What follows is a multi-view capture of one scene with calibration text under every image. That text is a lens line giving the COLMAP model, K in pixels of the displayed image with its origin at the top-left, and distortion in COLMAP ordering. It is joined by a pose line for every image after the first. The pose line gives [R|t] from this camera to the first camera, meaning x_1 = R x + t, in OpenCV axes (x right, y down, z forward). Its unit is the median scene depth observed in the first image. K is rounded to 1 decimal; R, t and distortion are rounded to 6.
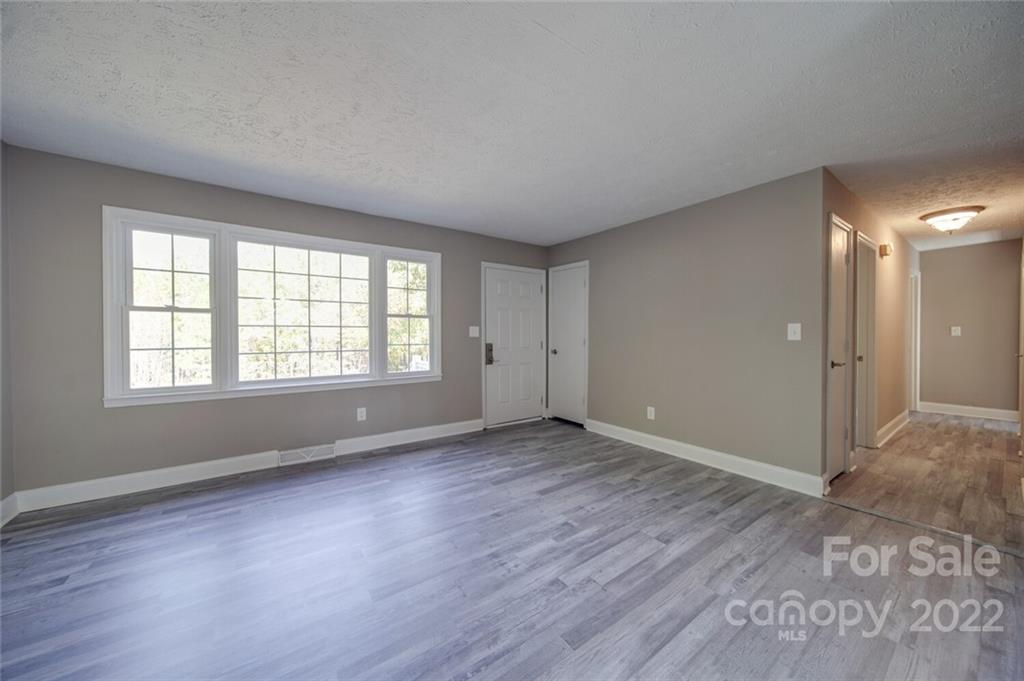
lens RADIAL K [[359.7, 0, 514.2], [0, 359.7, 340.5], [0, 0, 1]] dist [-0.002014, -0.000435]
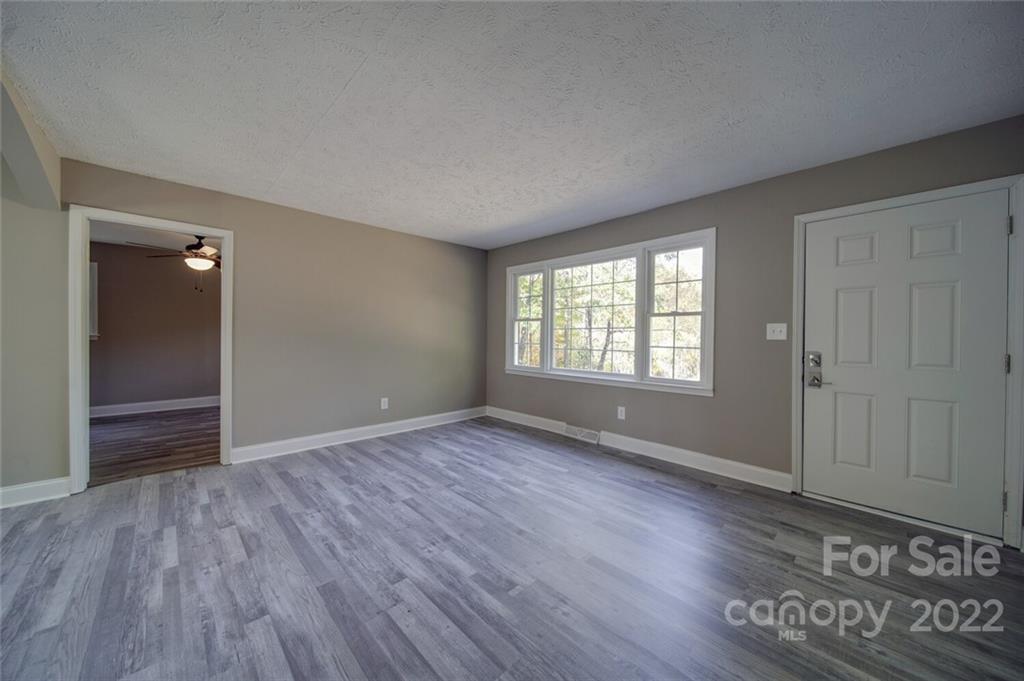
lens RADIAL K [[359.7, 0, 514.2], [0, 359.7, 340.5], [0, 0, 1]] dist [-0.002014, -0.000435]
pose [[0.142505, 0.013641, -0.989700, 0.634582], [-0.024884, 0.999638, 0.010195, -0.005177], [0.989481, 0.023174, 0.142792, 0.636794]]
